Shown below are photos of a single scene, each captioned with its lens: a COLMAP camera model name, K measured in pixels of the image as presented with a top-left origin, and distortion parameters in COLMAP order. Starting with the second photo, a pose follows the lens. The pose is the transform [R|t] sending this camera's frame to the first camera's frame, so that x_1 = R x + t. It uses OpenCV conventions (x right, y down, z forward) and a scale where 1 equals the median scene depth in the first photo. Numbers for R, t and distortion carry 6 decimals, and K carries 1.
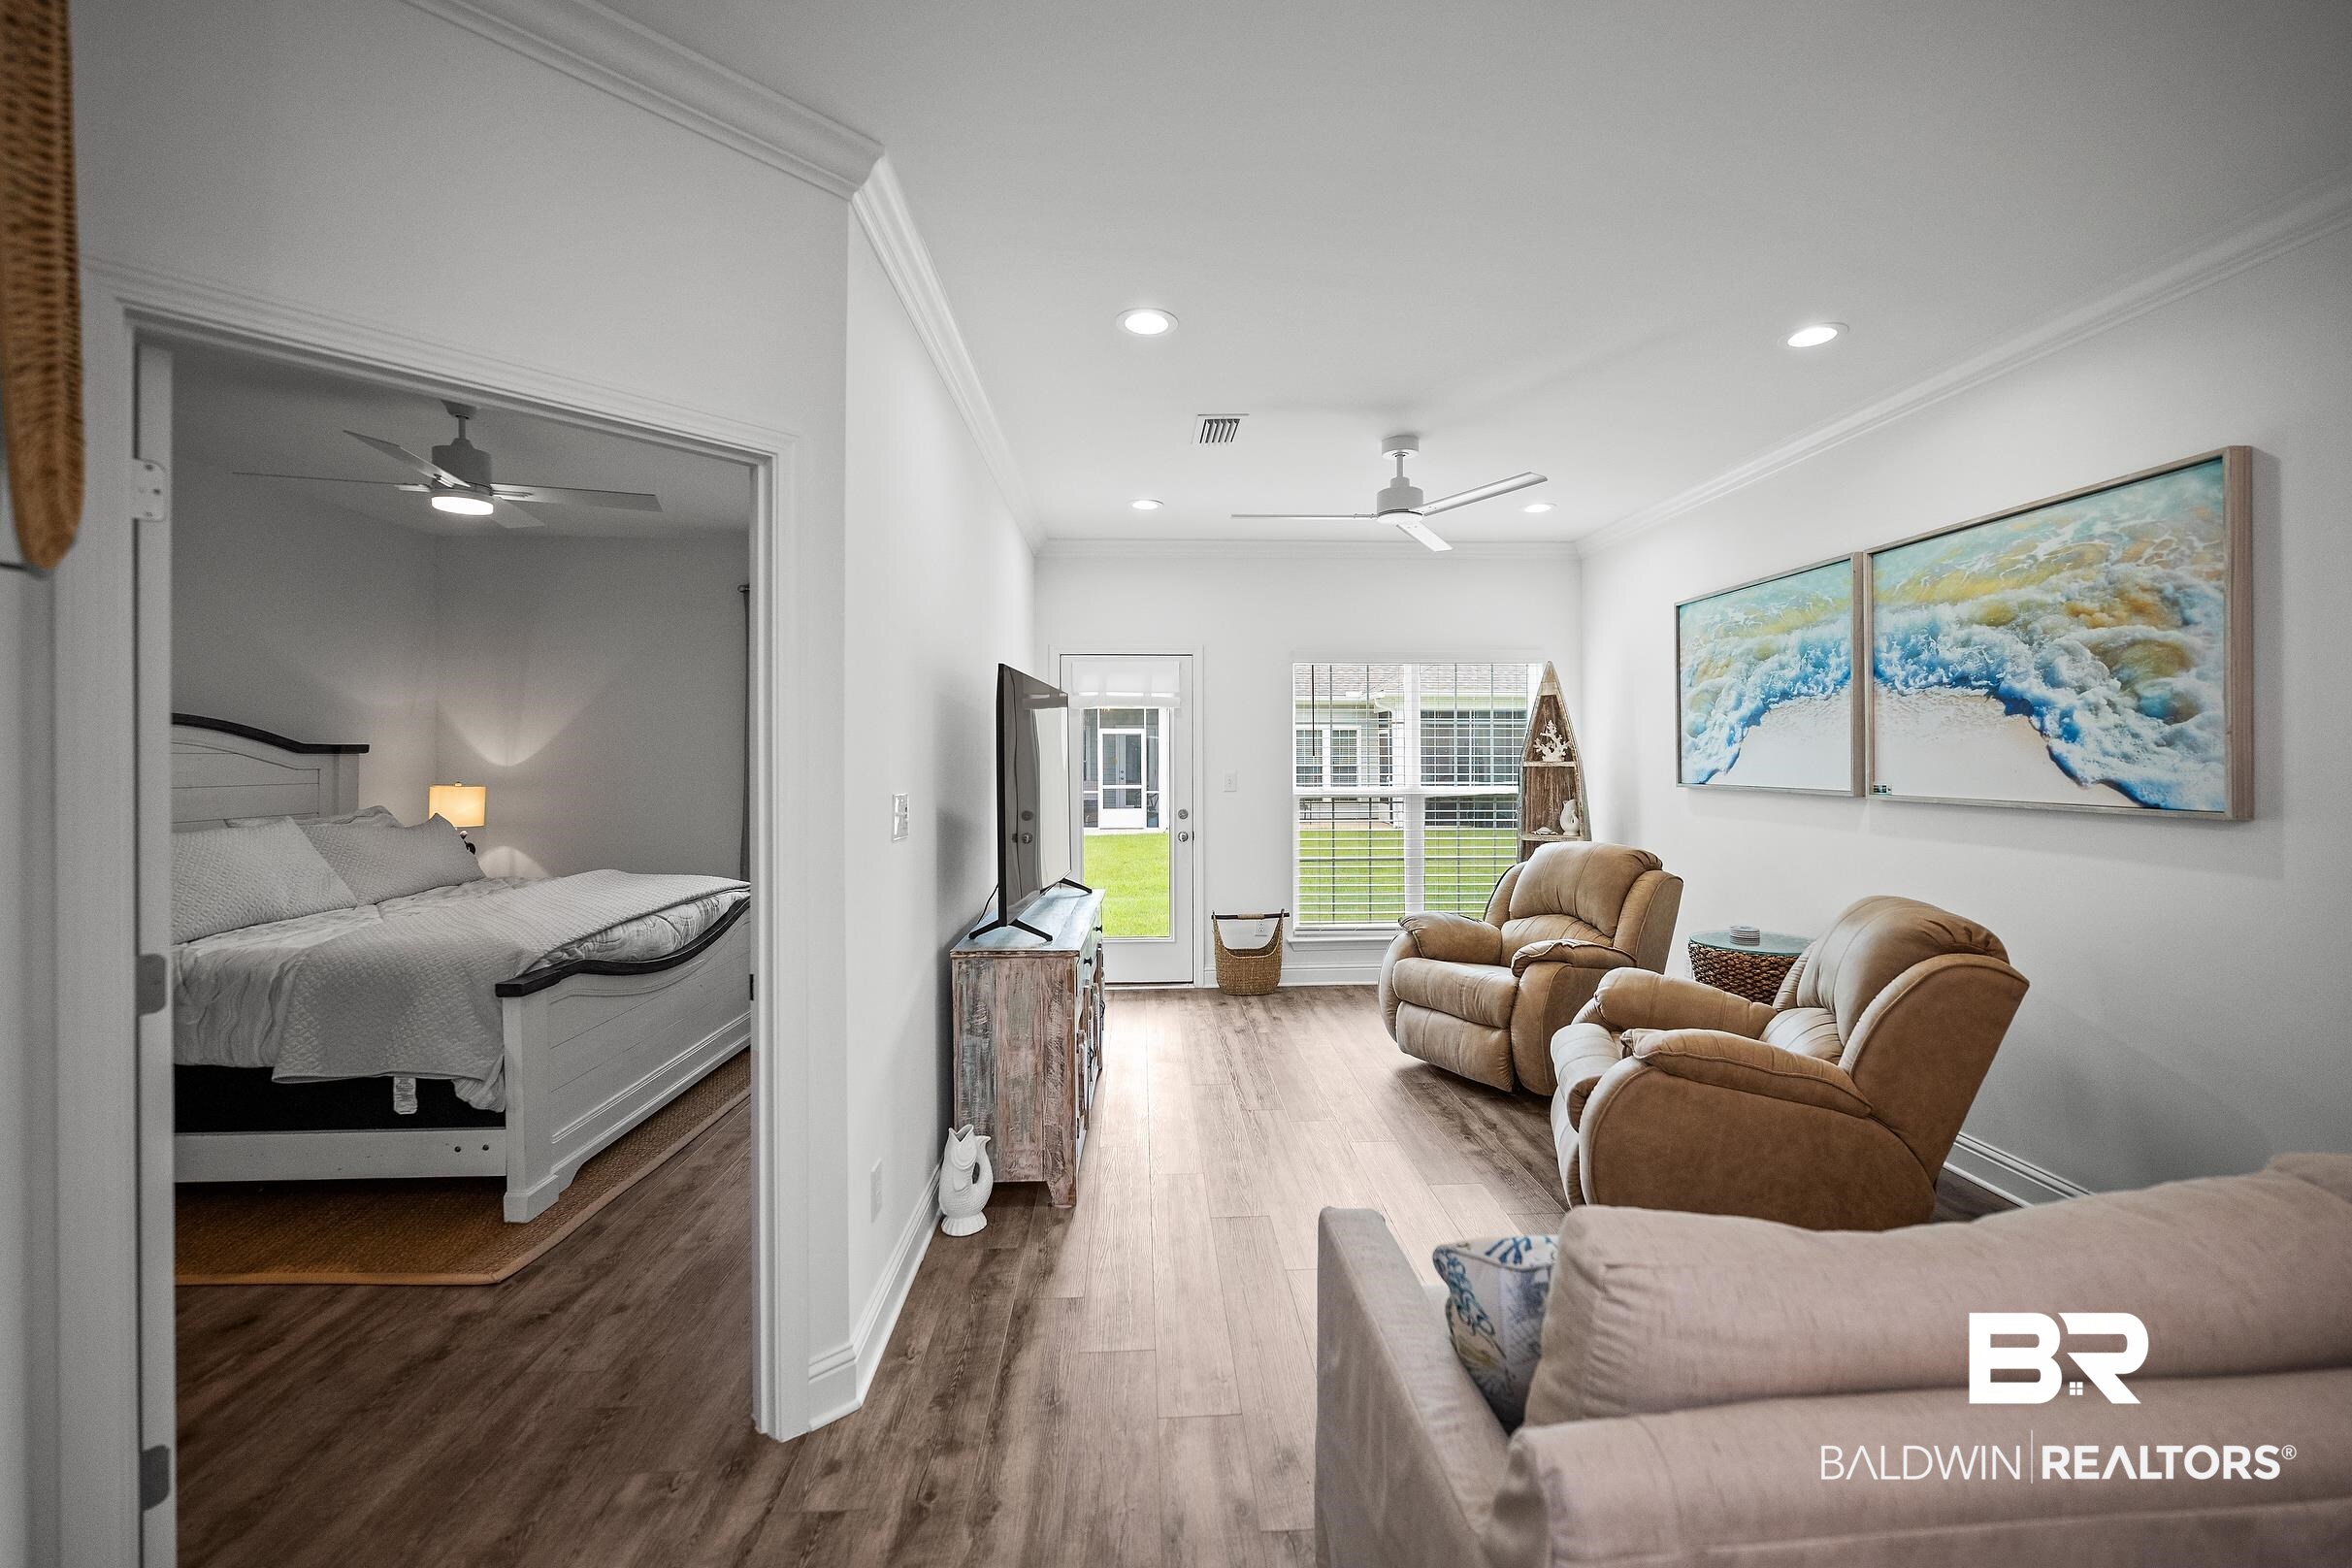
lens RADIAL K [[951.2, 0, 1192.6], [0, 951.2, 759.1], [0, 0, 1]] dist [-0.009481, 0.000631]
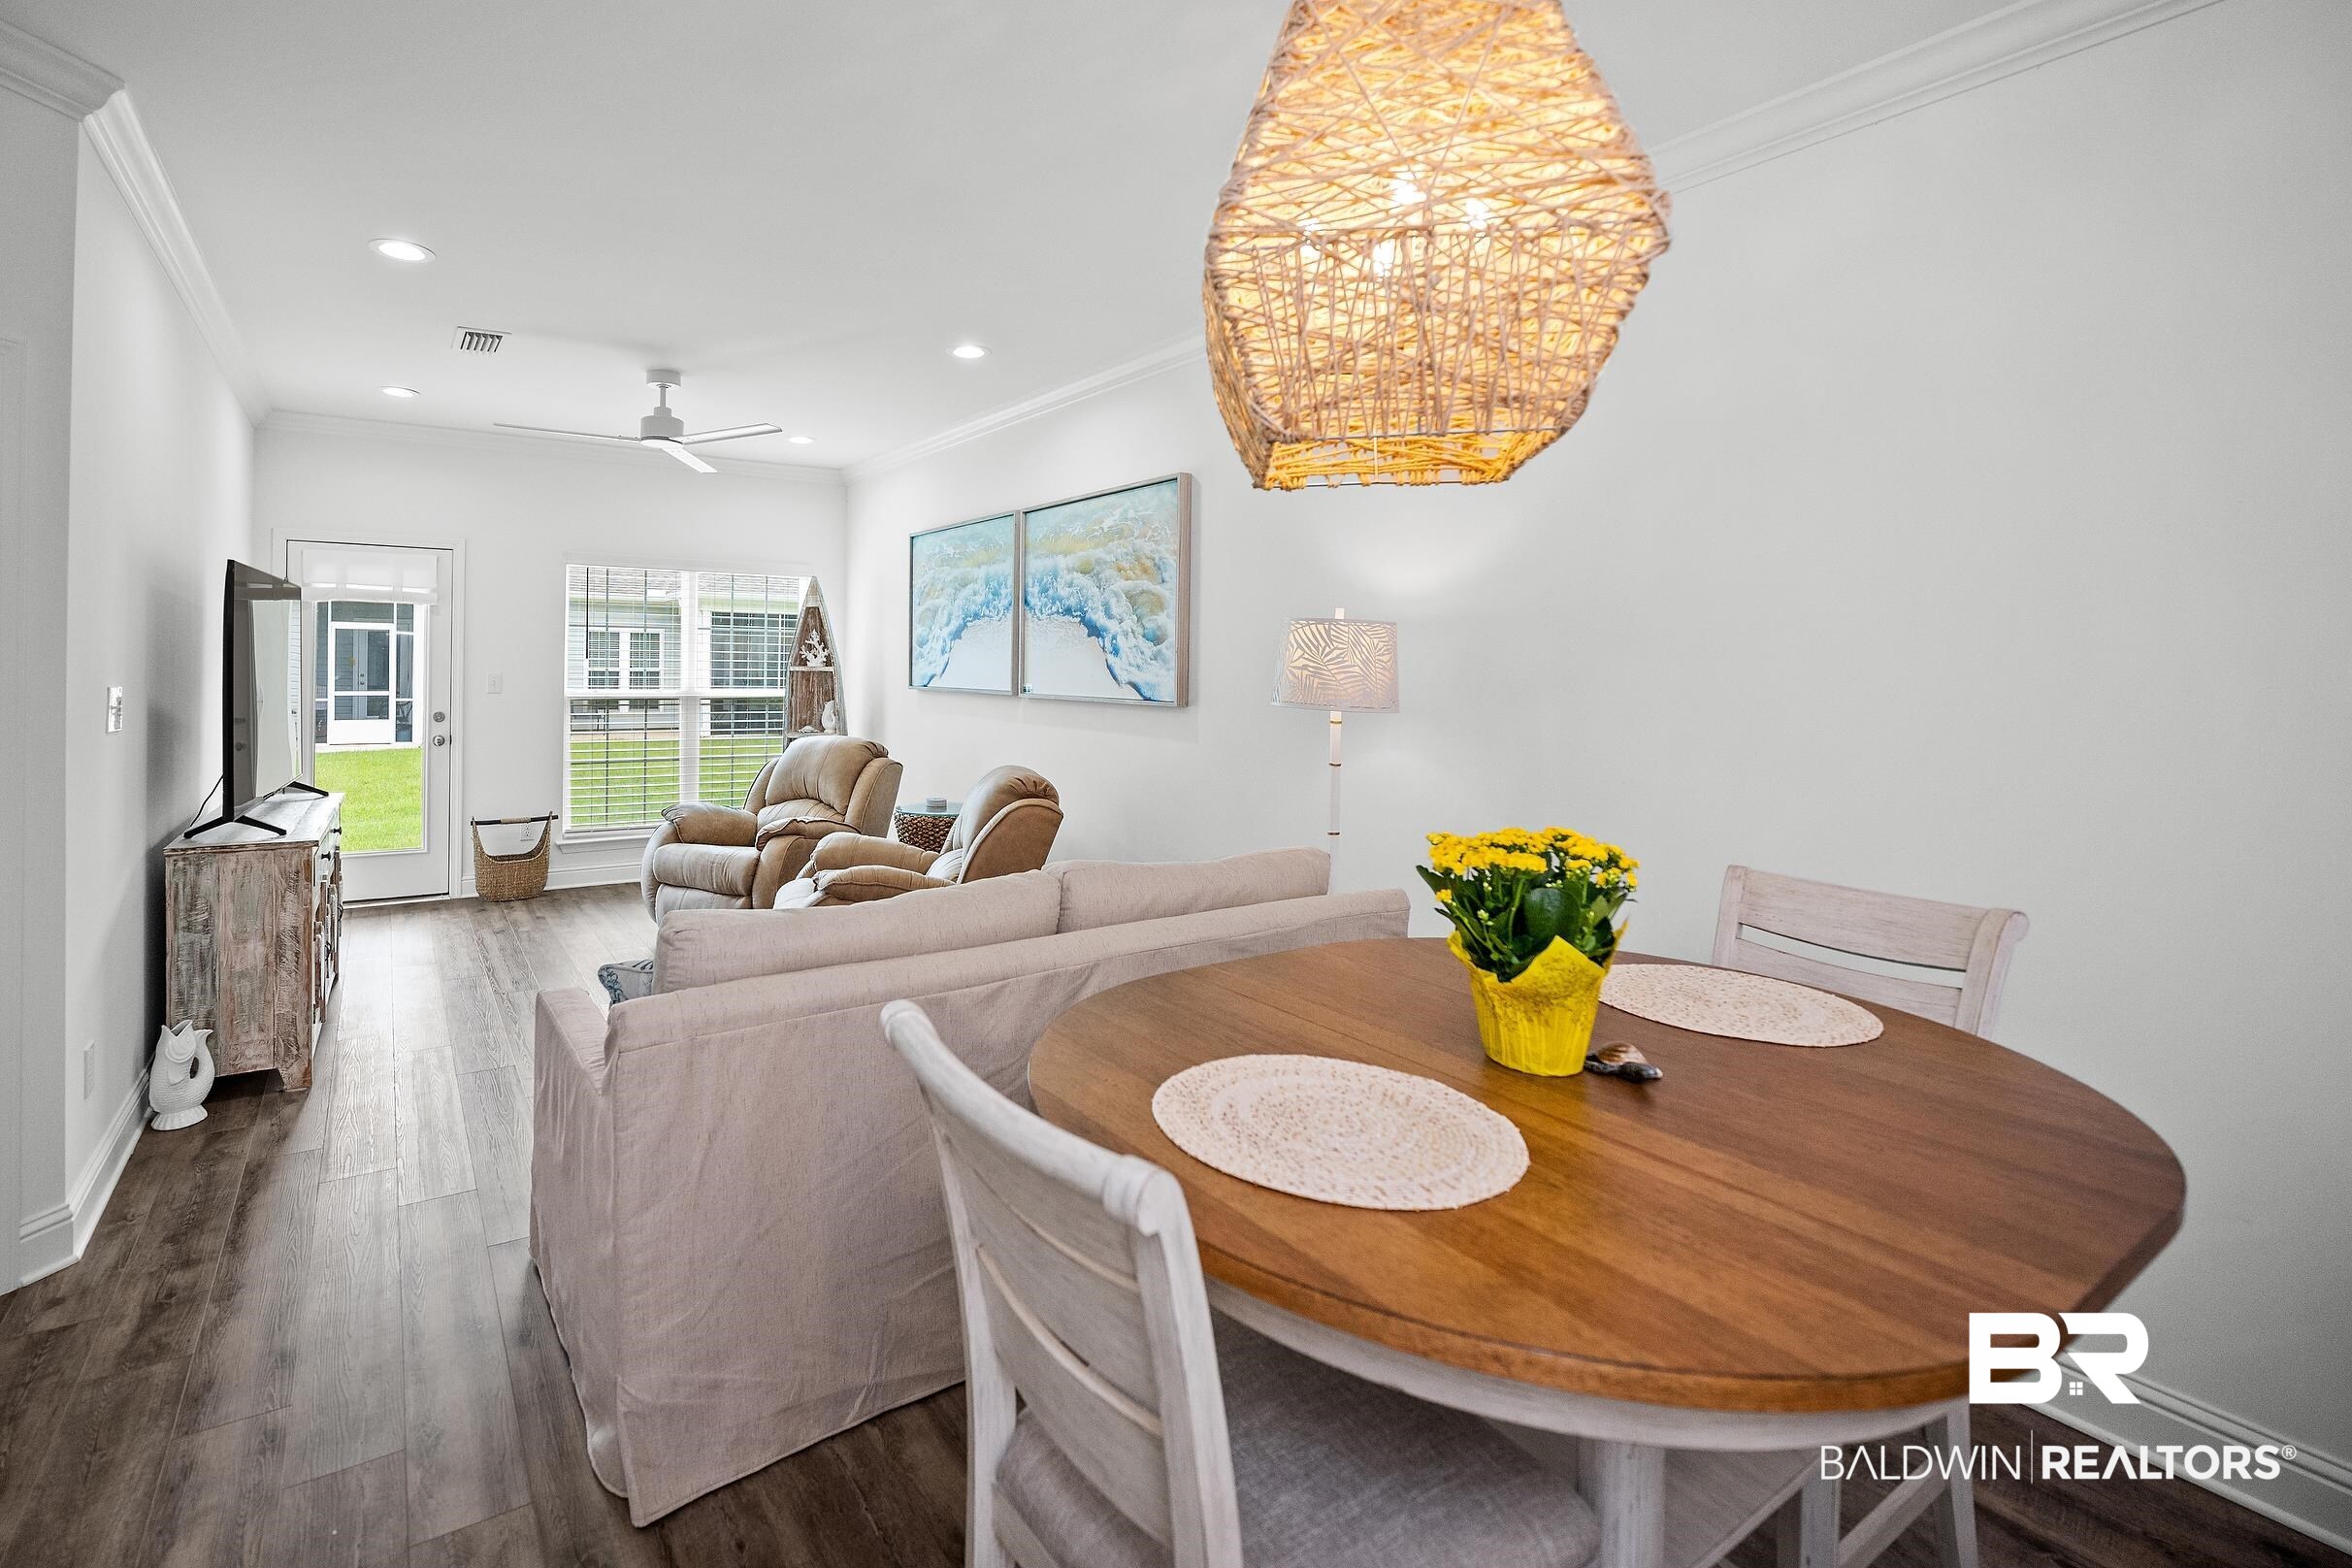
lens RADIAL K [[1045.9, 0, 999.8], [0, 1045.9, 667.9], [0, 0, 1]] dist [-0.011280, 0.001706]
pose [[0.888655, 0.012910, 0.458395, 0.016218], [-0.014156, 0.999900, -0.000716, 0.002832], [-0.458358, -0.005853, 0.888748, -0.302269]]
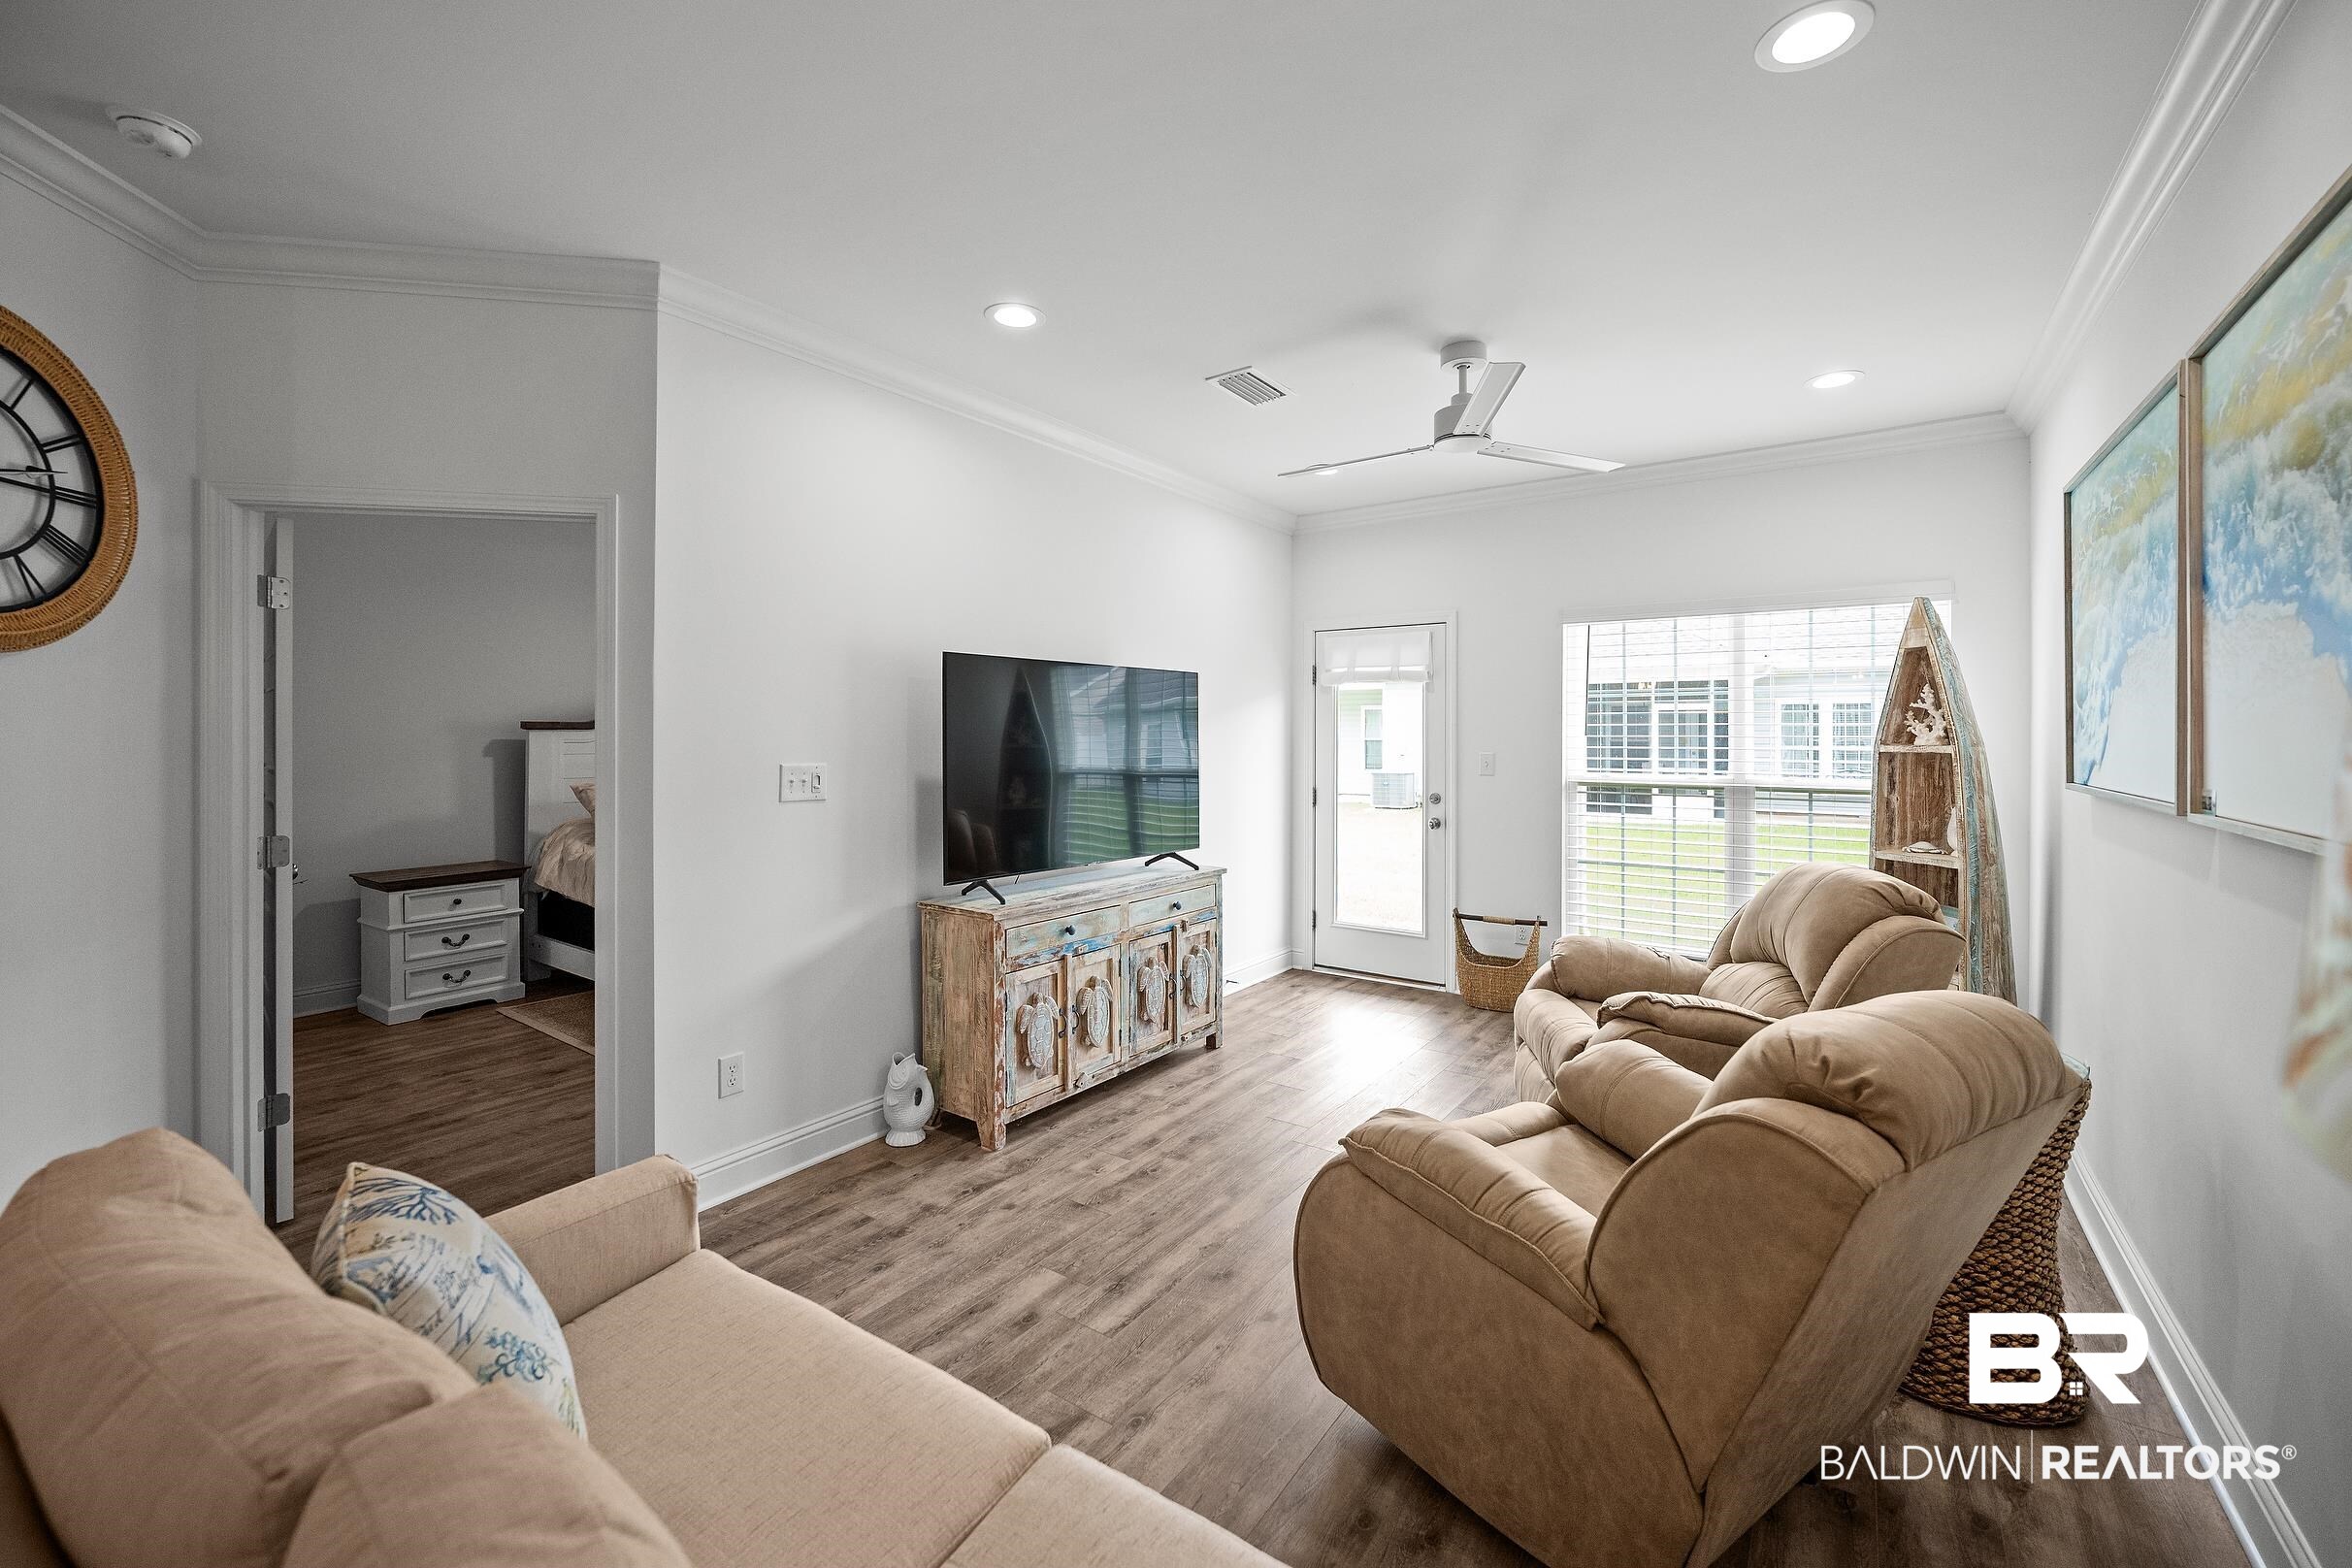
lens RADIAL K [[951.2, 0, 1203.5], [0, 951.2, 735.9], [0, 0, 1]] dist [-0.009481, 0.000631]
pose [[0.789769, 0.006061, -0.613374, 0.626350], [-0.006463, 0.999978, 0.001561, -0.003398], [0.613370, 0.002731, 0.789791, 0.255719]]
